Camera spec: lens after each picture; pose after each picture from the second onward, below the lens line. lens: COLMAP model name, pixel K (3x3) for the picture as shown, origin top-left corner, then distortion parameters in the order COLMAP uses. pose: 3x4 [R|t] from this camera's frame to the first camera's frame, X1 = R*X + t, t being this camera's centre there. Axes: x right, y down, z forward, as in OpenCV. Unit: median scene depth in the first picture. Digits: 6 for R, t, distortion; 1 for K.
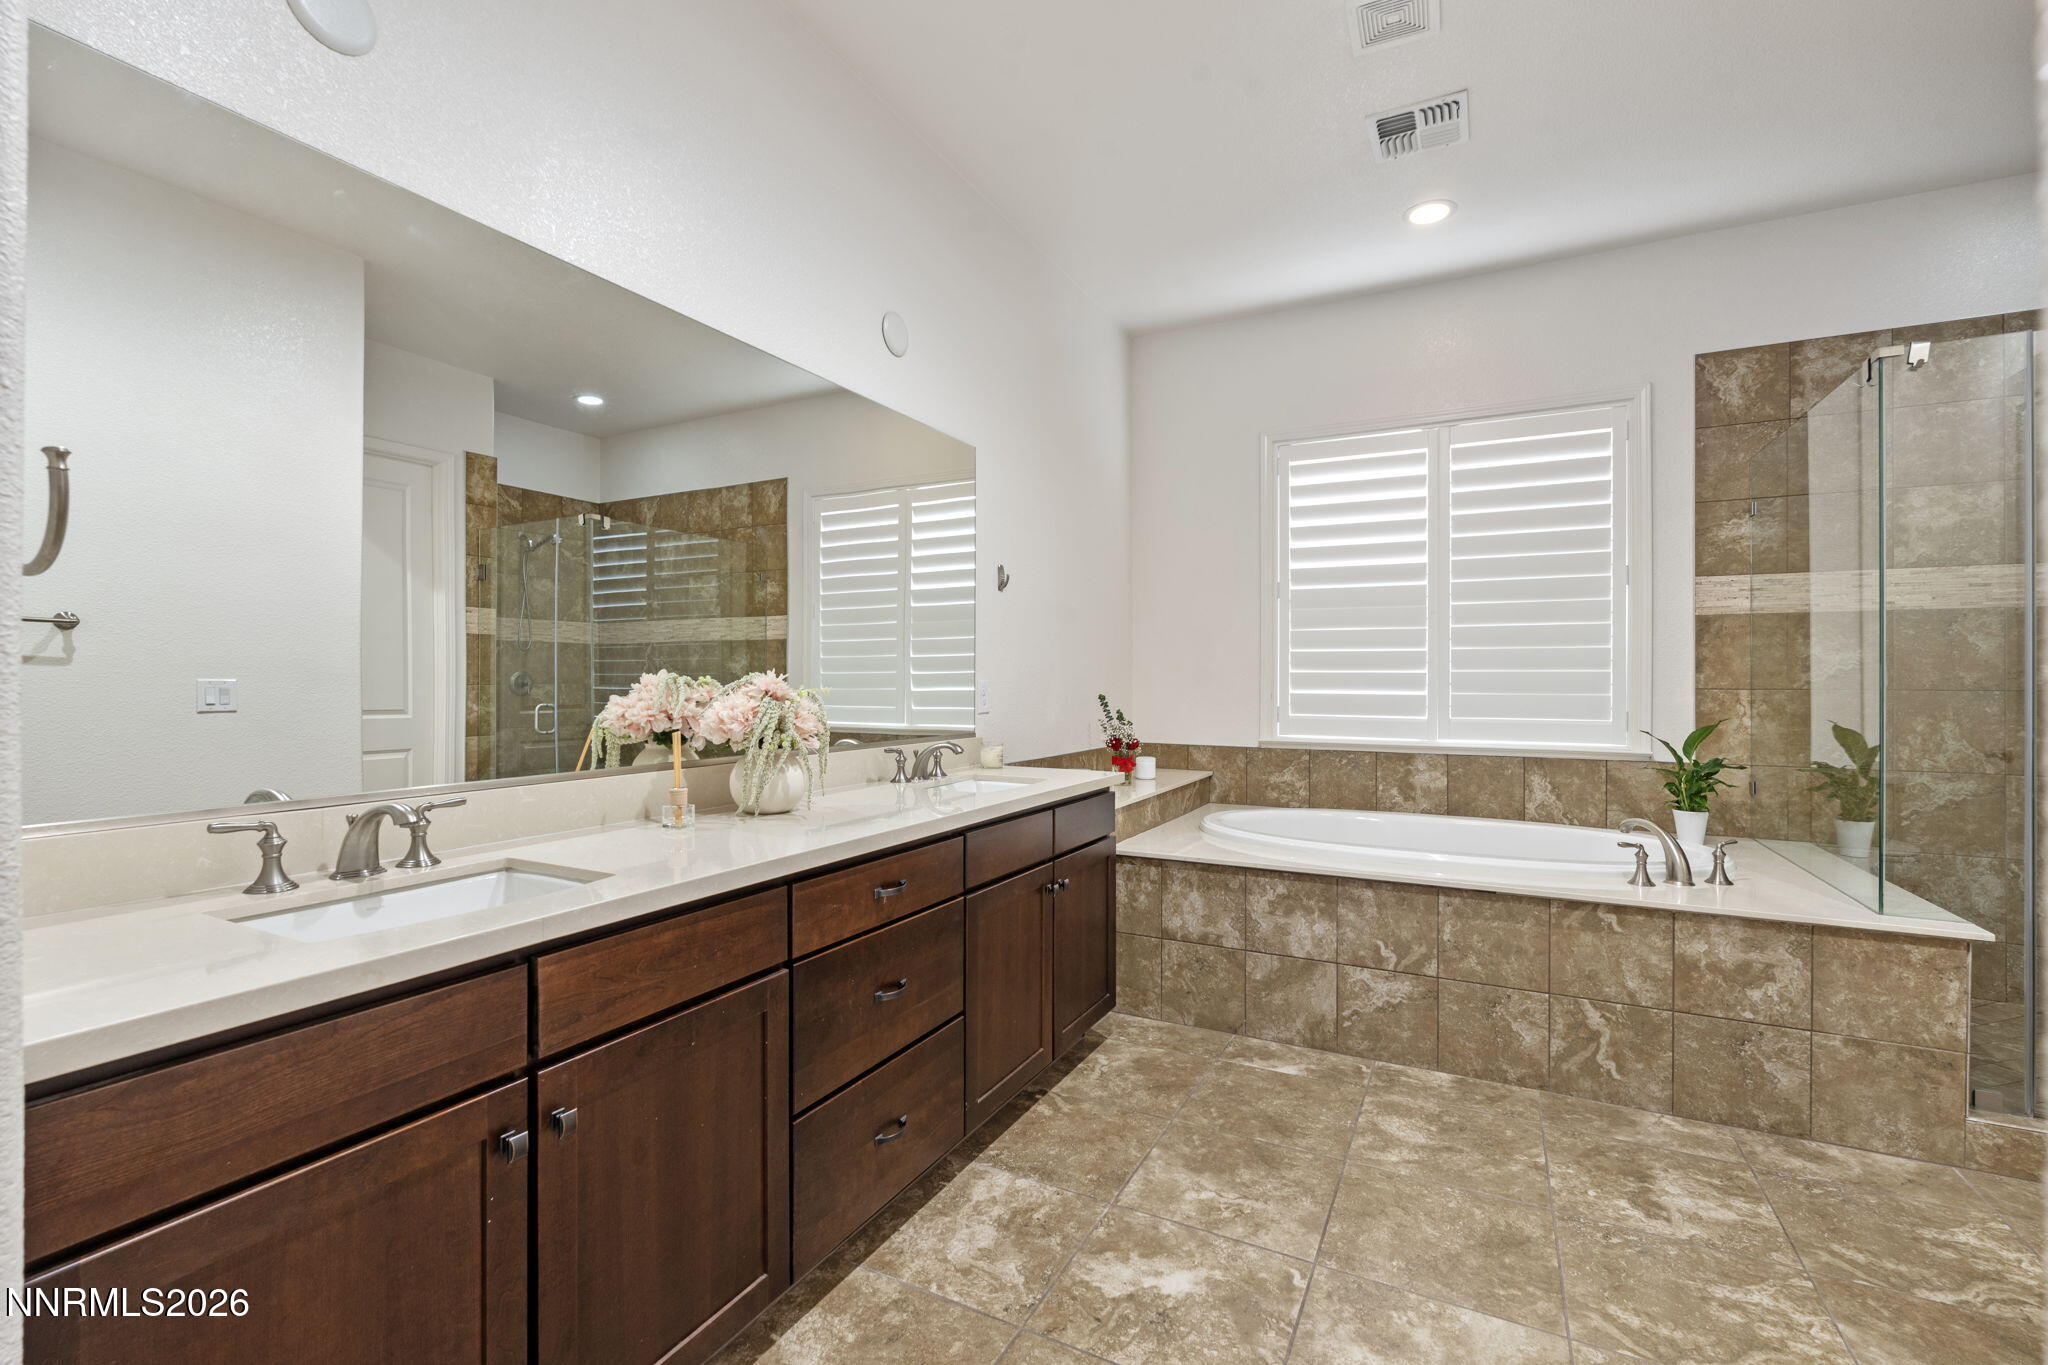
lens RADIAL K [[906.7, 0, 1022.4], [0, 906.7, 679.1], [0, 0, 1]] dist [-0.006137, 0.000790]
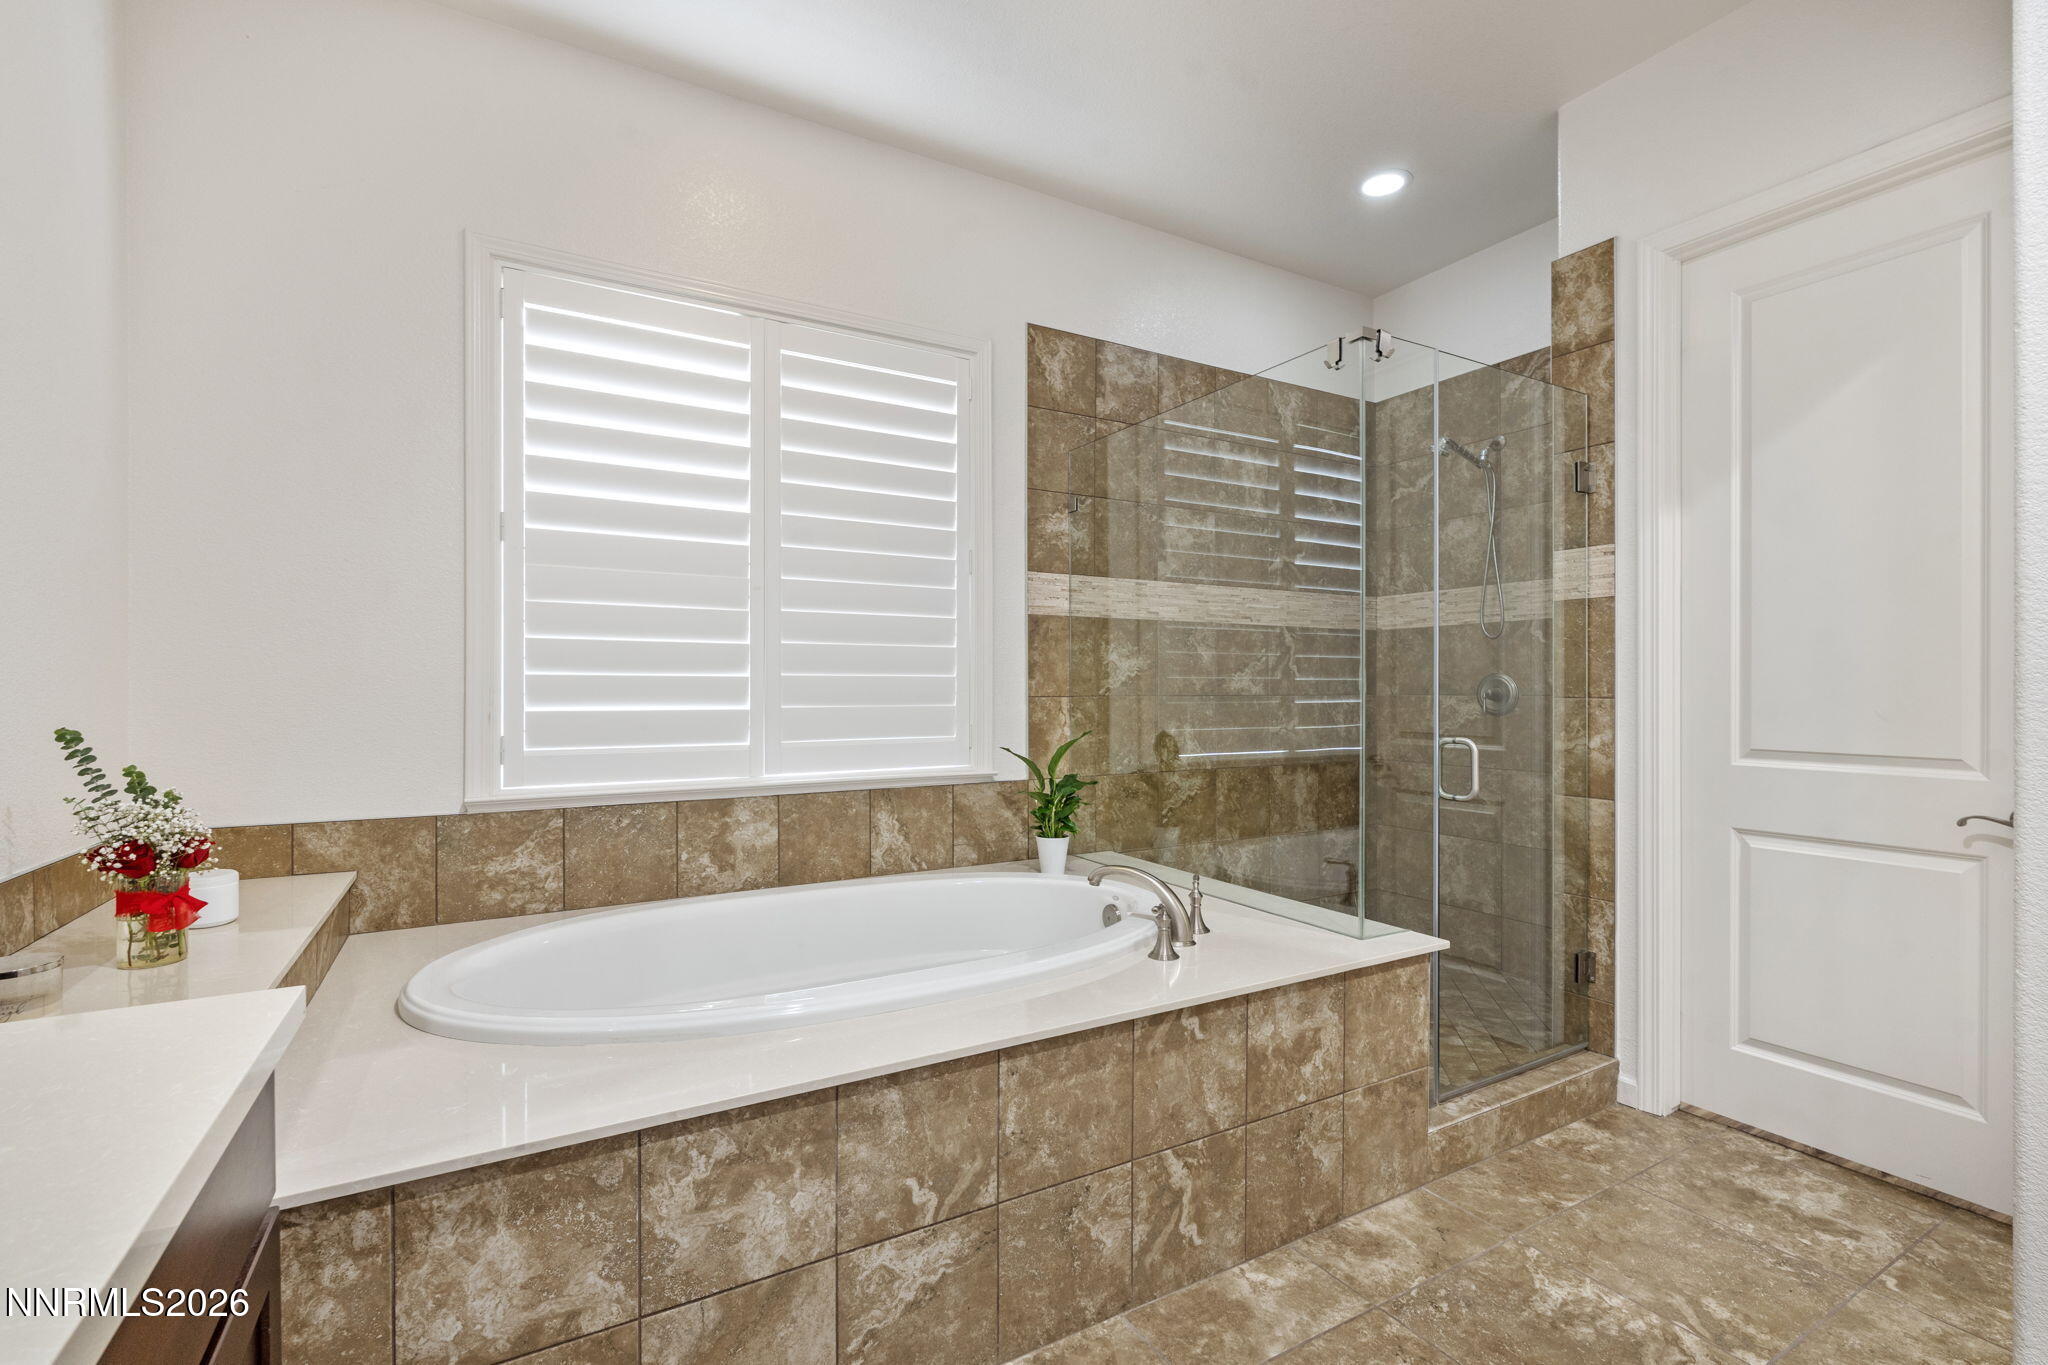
lens RADIAL K [[906.7, 0, 1021.8], [0, 906.7, 689.7], [0, 0, 1]] dist [-0.006137, 0.000790]
pose [[0.543613, -0.004242, 0.839325, -0.011549], [0.002063, 0.999991, 0.003718, 0.000364], [-0.839333, -0.000290, 0.543617, 0.528792]]
